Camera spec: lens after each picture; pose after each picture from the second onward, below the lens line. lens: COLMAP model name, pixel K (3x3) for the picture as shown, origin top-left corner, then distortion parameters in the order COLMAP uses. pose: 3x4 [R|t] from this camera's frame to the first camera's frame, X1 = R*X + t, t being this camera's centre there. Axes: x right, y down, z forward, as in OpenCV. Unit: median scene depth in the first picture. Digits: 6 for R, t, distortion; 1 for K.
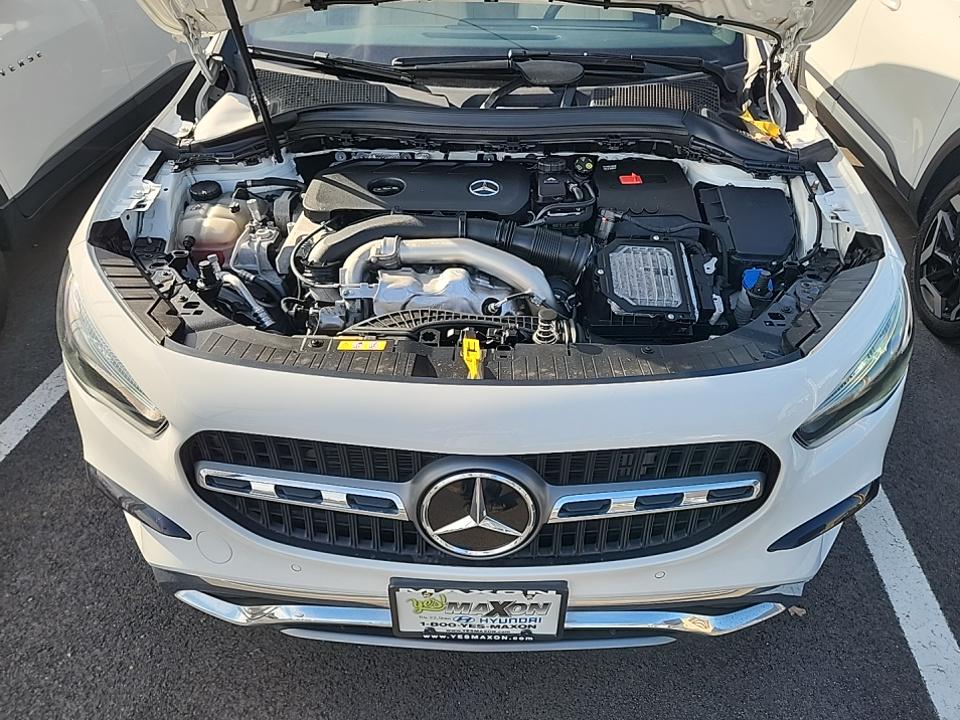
lens RADIAL K [[639.3, 0, 479.3], [0, 639.3, 360.0], [0, 0, 1]] dist [0.035579, -0.025779]
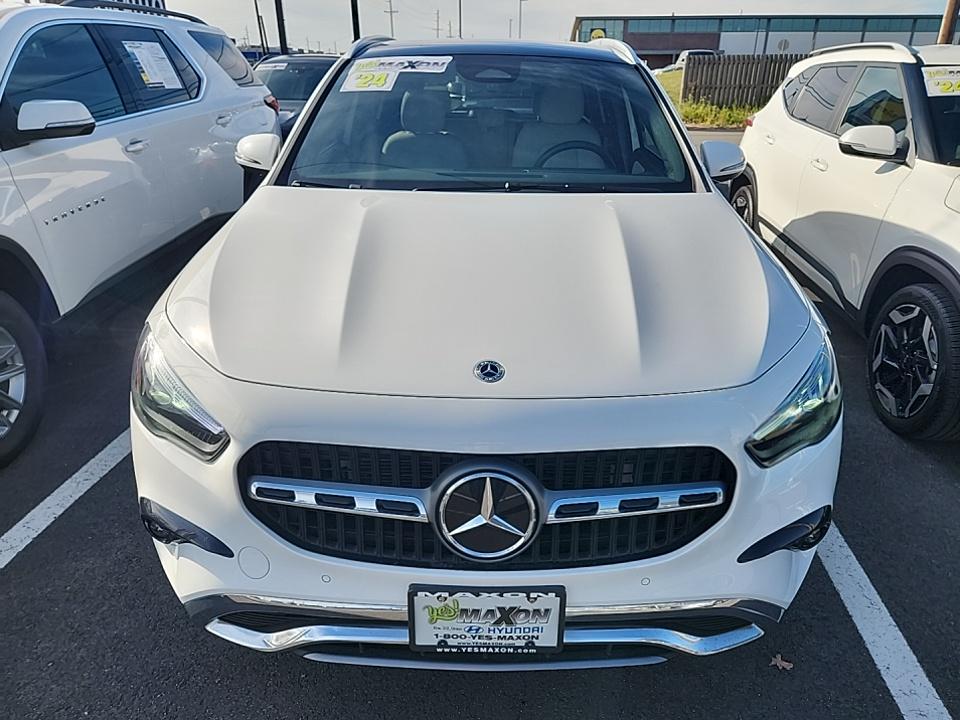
lens RADIAL K [[639.3, 0, 483.5], [0, 639.3, 360.8], [0, 0, 1]] dist [0.035579, -0.025779]
pose [[0.999884, -0.000468, 0.015237, -0.023285], [0.003985, 0.972798, -0.231619, 0.203010], [-0.014714, 0.231653, 0.972687, -0.188814]]
